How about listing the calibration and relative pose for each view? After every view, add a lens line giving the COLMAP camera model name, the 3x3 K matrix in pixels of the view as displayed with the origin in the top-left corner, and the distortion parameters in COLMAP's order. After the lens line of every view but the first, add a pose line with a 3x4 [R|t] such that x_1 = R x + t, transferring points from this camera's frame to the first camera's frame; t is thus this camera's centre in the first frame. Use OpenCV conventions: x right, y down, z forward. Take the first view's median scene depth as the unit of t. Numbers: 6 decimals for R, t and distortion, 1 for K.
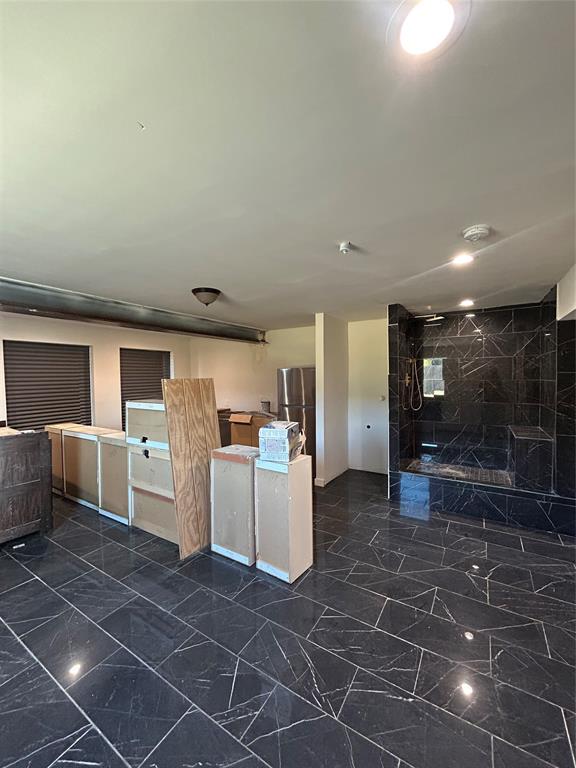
lens RADIAL K [[309.2, 0, 288.3], [0, 309.2, 382.9], [0, 0, 1]] dist [0.000616, -0.000306]
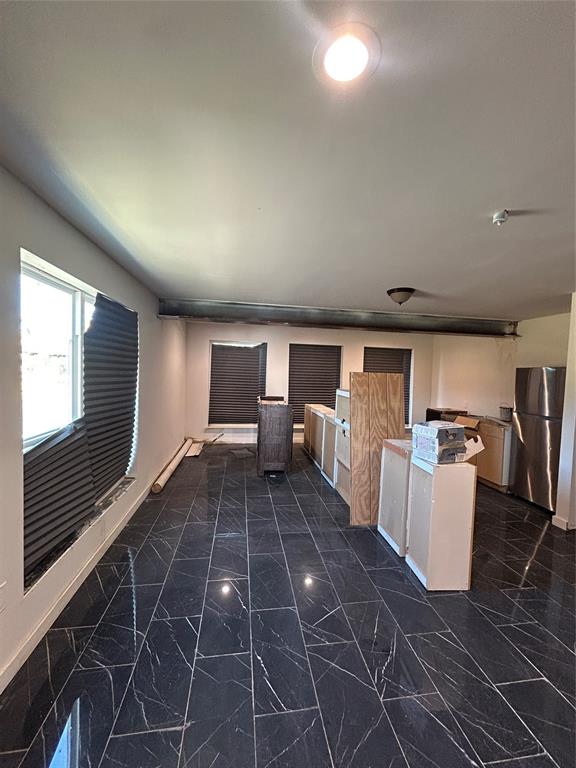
lens RADIAL K [[309.2, 0, 286.4], [0, 309.2, 383.5], [0, 0, 1]] dist [0.000616, -0.000306]
pose [[0.647988, 0.064846, -0.758885, 0.330919], [-0.059899, 0.997622, 0.034099, 0.006405], [0.759292, 0.023361, 0.650331, 0.030096]]
